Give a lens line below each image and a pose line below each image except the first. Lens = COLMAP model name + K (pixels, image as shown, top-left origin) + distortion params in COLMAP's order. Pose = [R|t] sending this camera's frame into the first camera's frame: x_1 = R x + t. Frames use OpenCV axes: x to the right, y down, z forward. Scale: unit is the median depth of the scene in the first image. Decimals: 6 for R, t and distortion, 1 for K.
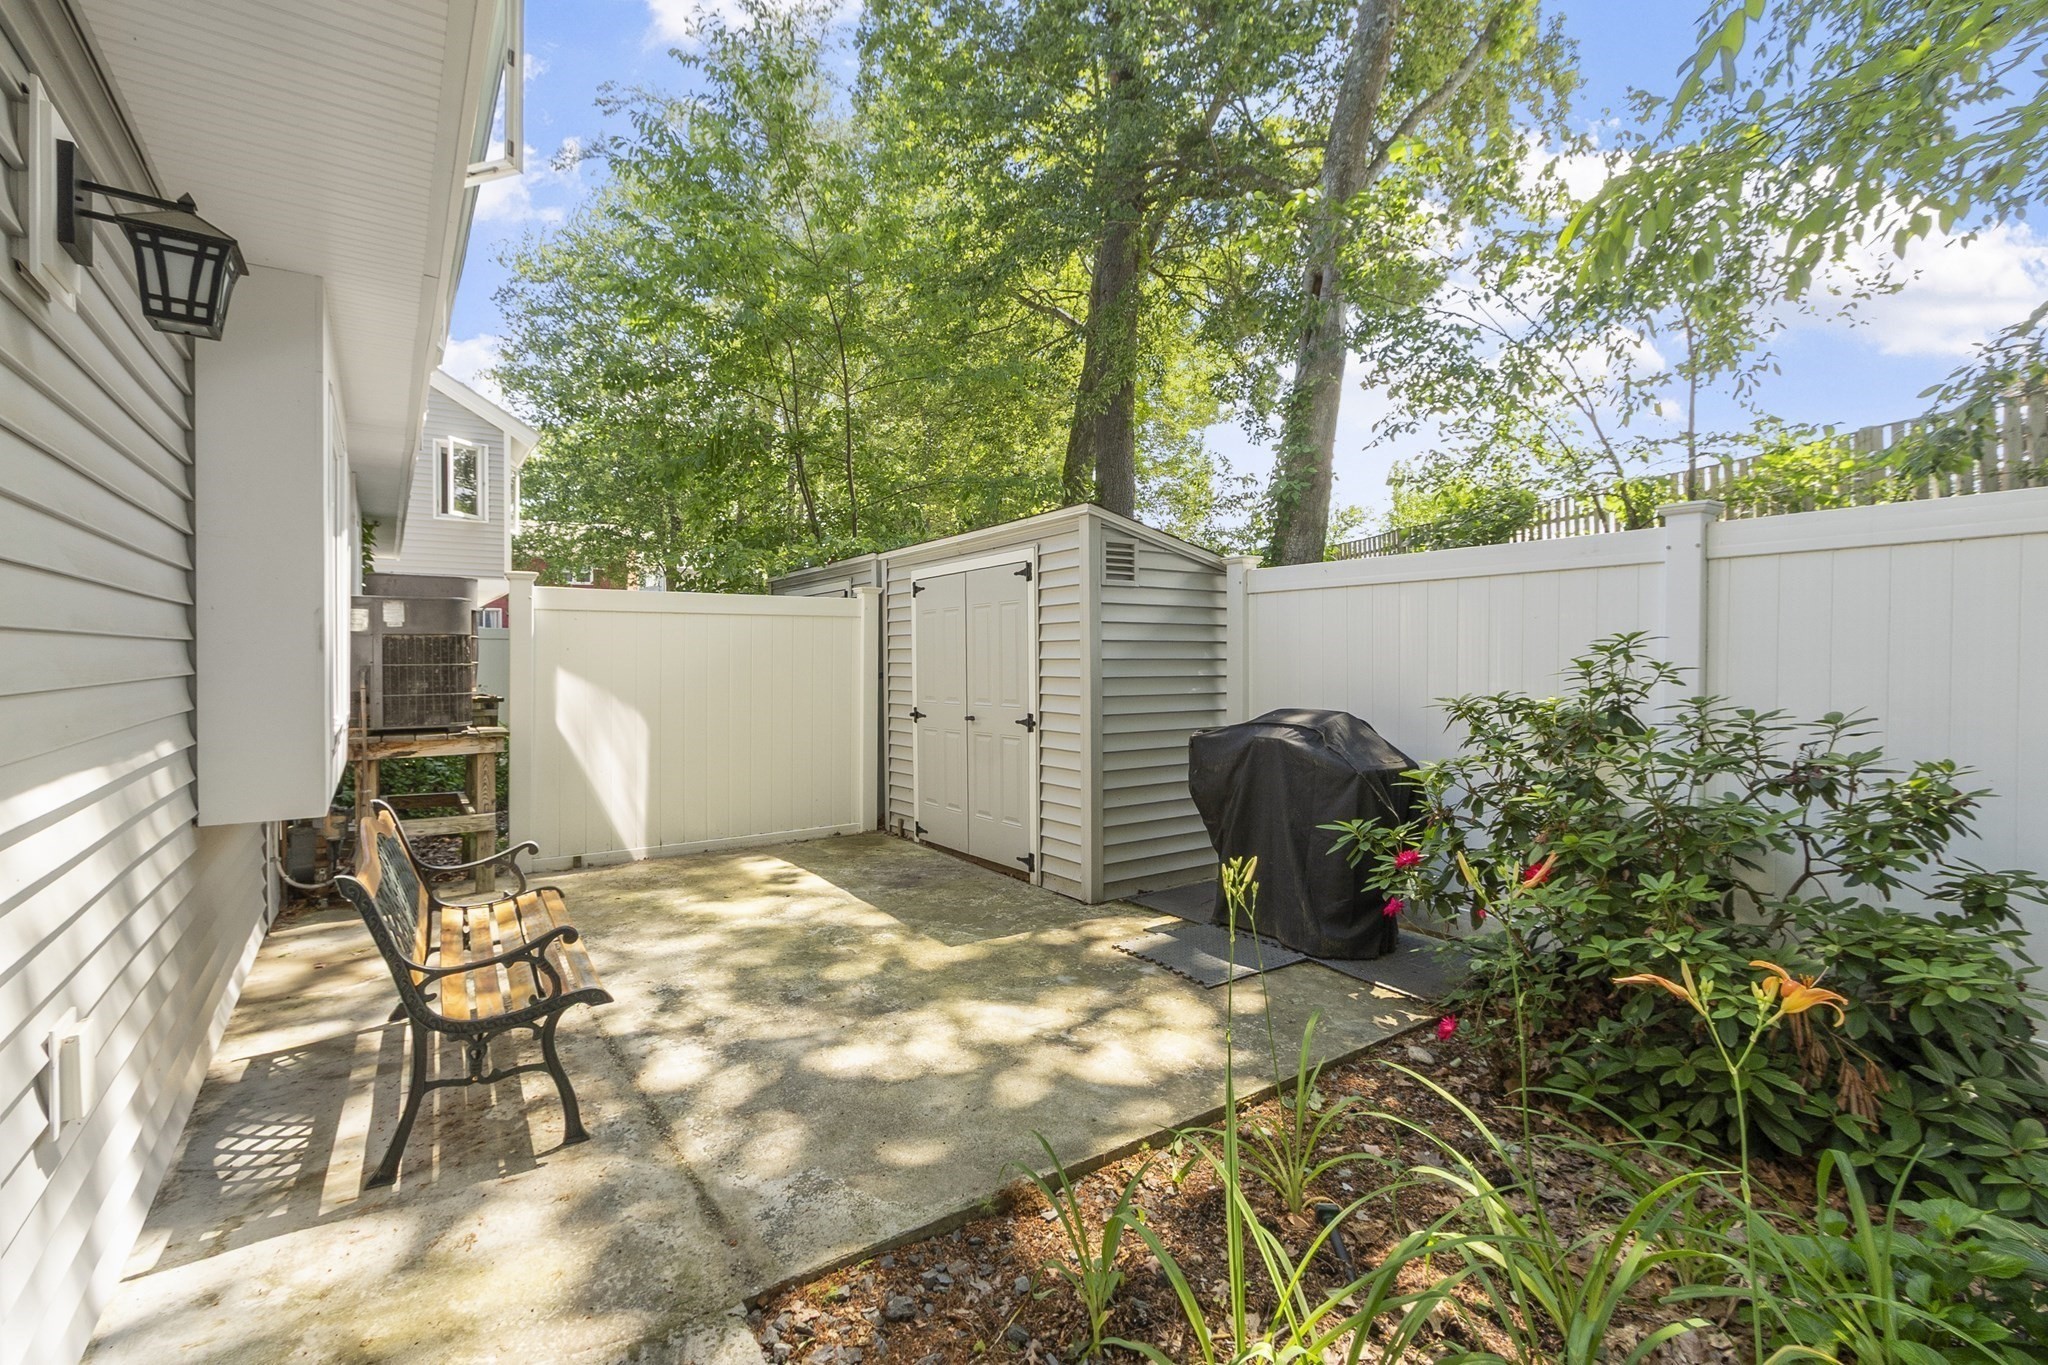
lens RADIAL K [[921.8, 0, 1023.0], [0, 921.8, 671.3], [0, 0, 1]] dist [-0.000086, 0.000035]
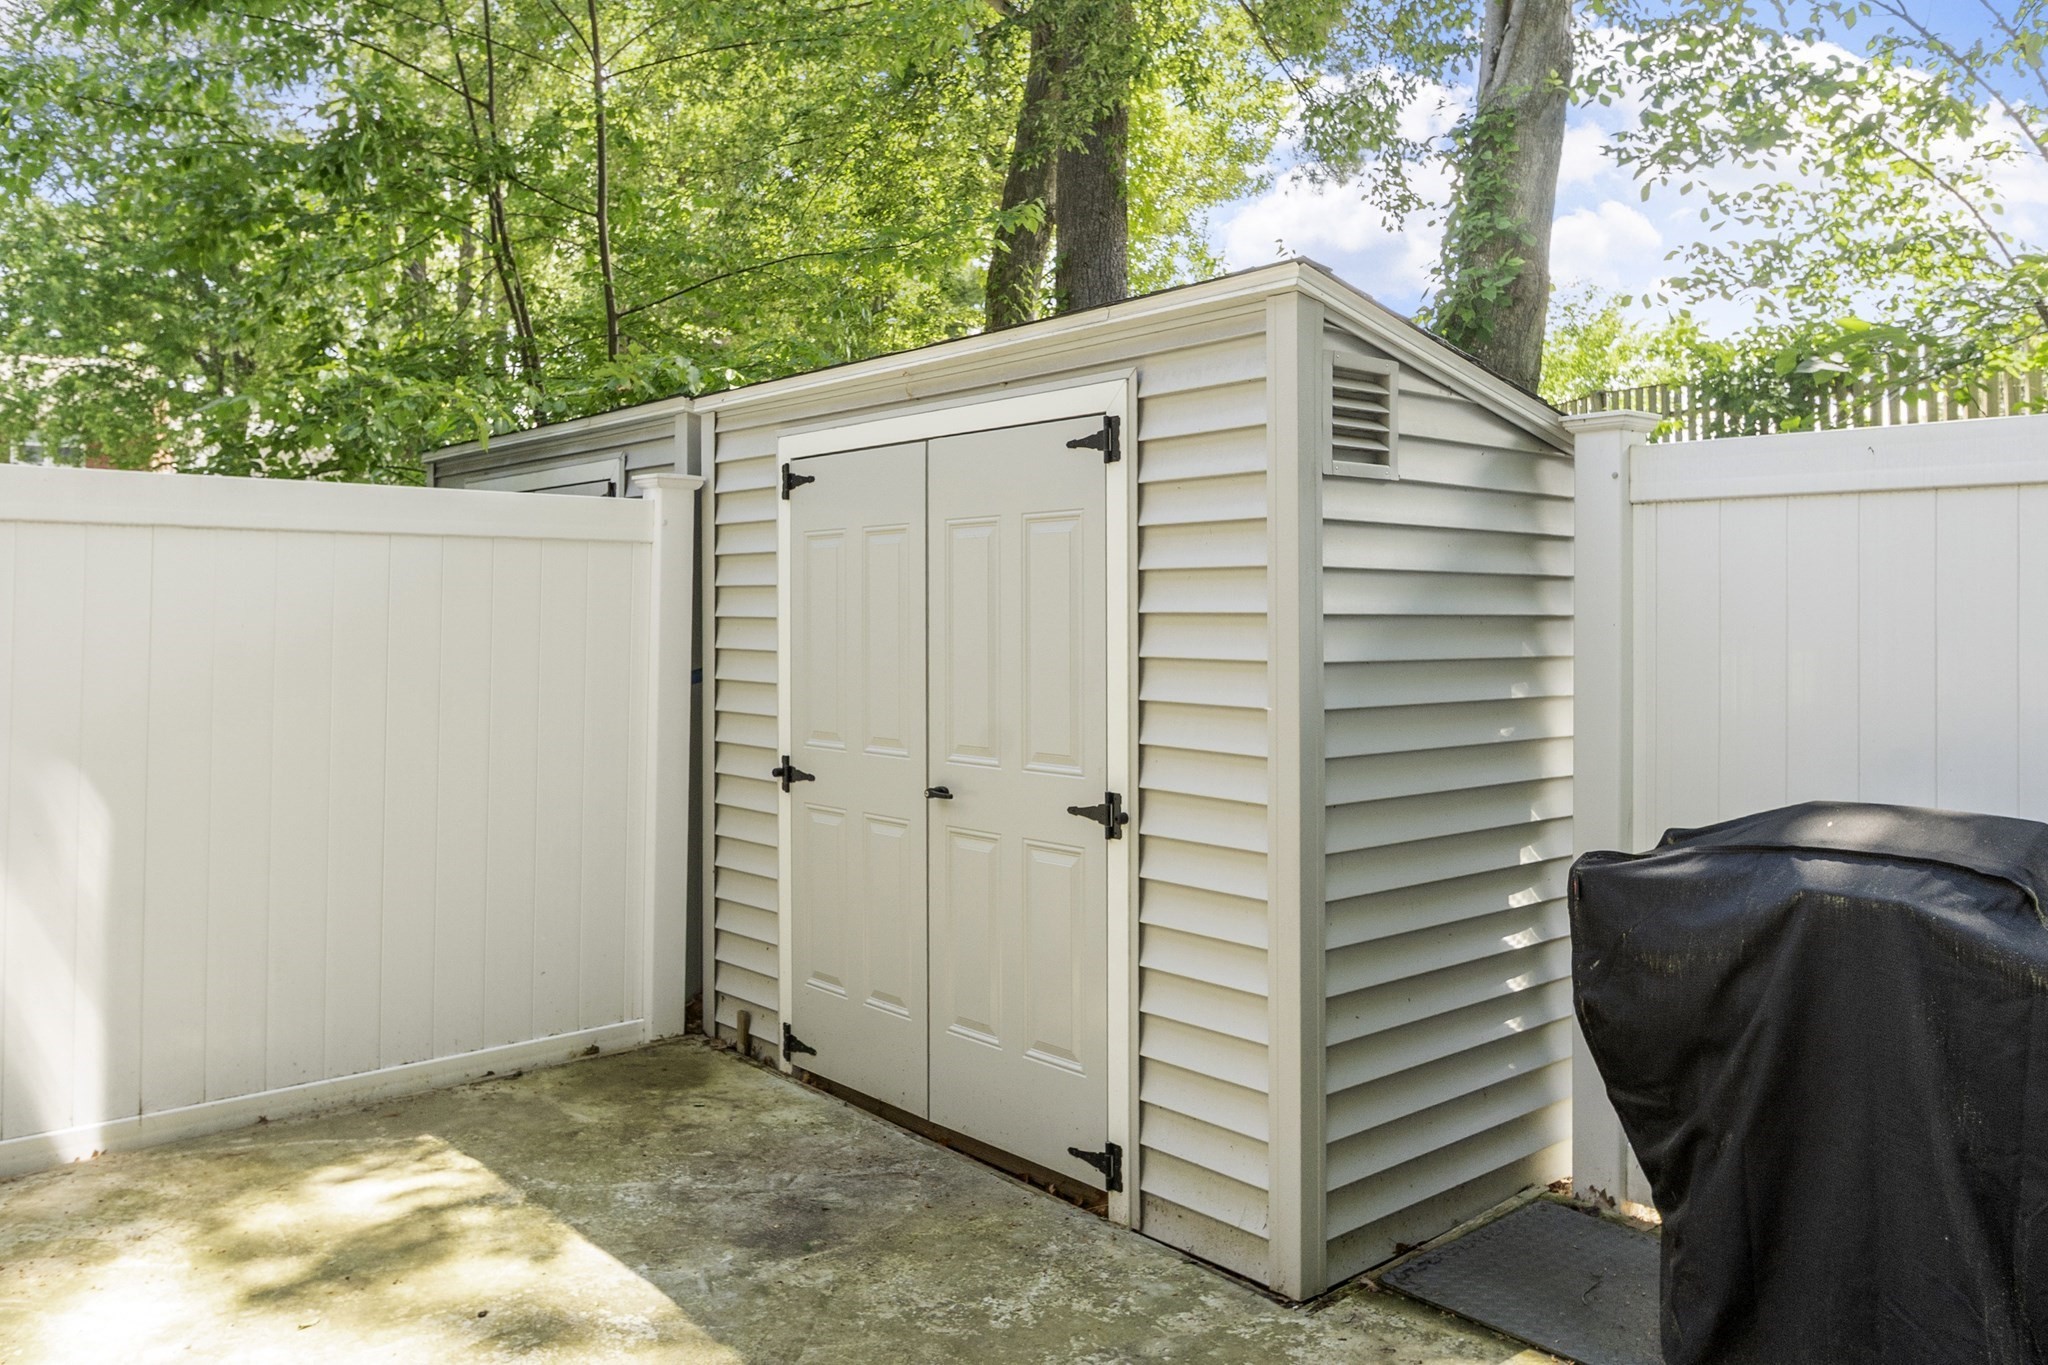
lens RADIAL K [[1520.8, 0, 1018.4], [0, 1520.8, 599.9], [0, 0, 1]] dist [0.015753, -0.006842]
pose [[0.993981, 0.008441, 0.109224, -0.098164], [-0.006525, 0.999819, -0.017883, -0.023976], [-0.109355, 0.017062, 0.993856, 0.320088]]
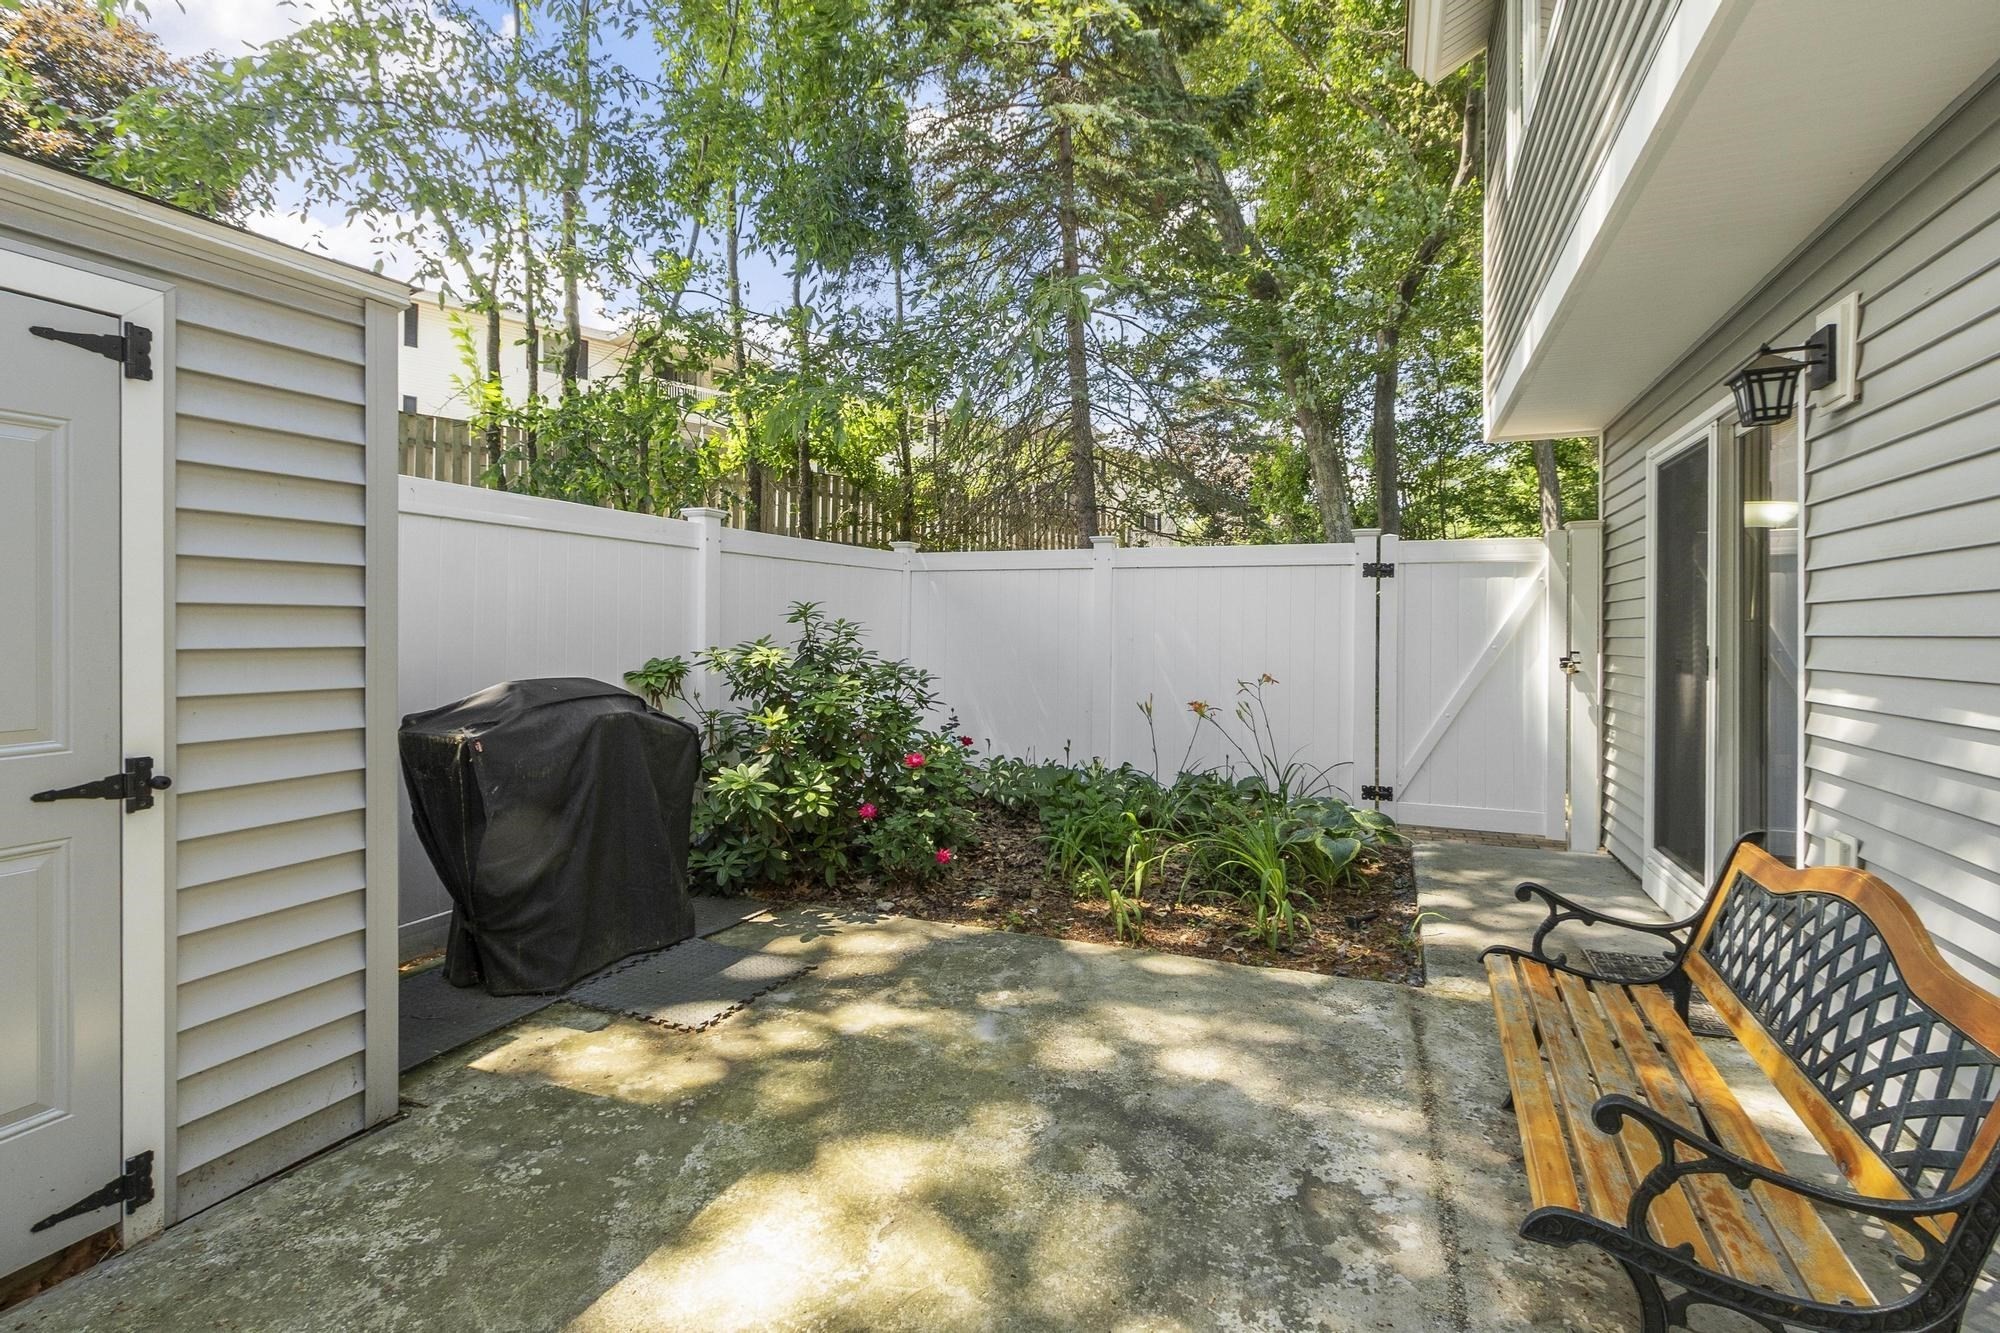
lens RADIAL K [[900.2, 0, 1013.5], [0, 900.2, 622.6], [0, 0, 1]] dist [-0.000086, 0.000035]
pose [[-0.543926, 0.000731, 0.839133, -0.427143], [0.005417, 0.999982, 0.002641, -0.004395], [-0.839116, 0.005982, -0.543920, 0.840289]]
